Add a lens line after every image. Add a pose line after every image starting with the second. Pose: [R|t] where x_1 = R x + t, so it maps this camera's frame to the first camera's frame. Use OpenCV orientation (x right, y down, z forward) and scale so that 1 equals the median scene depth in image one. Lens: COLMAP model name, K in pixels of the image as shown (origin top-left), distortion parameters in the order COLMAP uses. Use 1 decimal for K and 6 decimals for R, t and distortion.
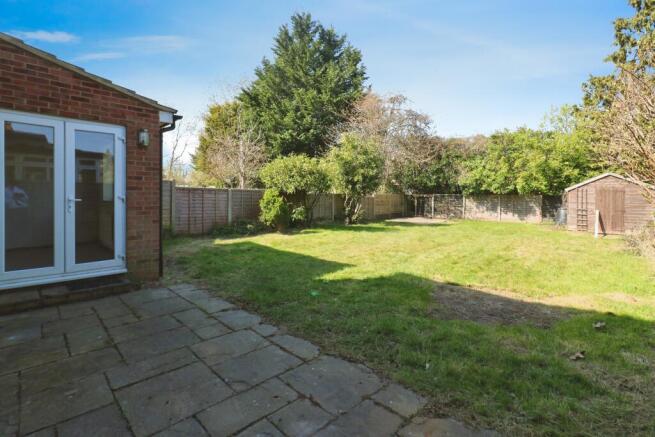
lens RADIAL K [[311.7, 0, 318.1], [0, 311.7, 201.4], [0, 0, 1]] dist [0.000037, -0.000401]
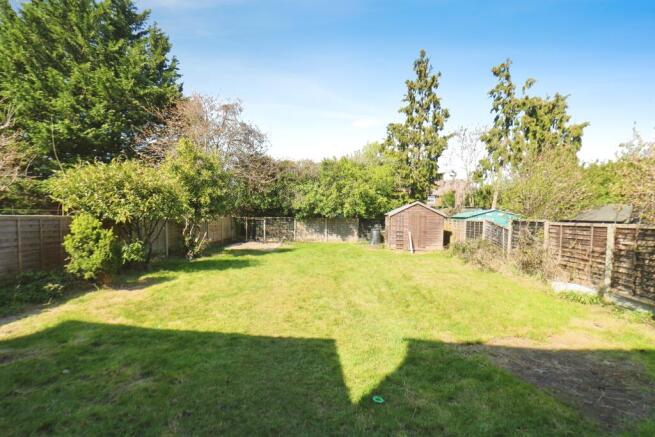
lens RADIAL K [[311.3, 0, 317.7], [0, 311.3, 225.3], [0, 0, 1]] dist [0.001293, -0.000157]
pose [[0.775690, -0.020598, 0.630778, -0.123558], [0.007381, 0.999695, 0.023568, -0.021515], [-0.631071, -0.013625, 0.775605, 0.182975]]
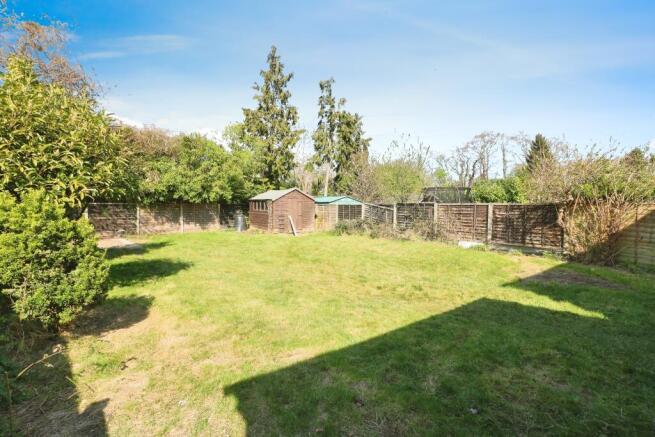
lens RADIAL K [[302.8, 0, 330.0], [0, 302.8, 211.9], [0, 0, 1]] dist [0.000452, -0.000036]
pose [[0.103870, -0.026978, 0.994225, -0.253558], [0.012598, 0.999588, 0.025807, -0.014560], [-0.994511, 0.009845, 0.104167, 0.483813]]
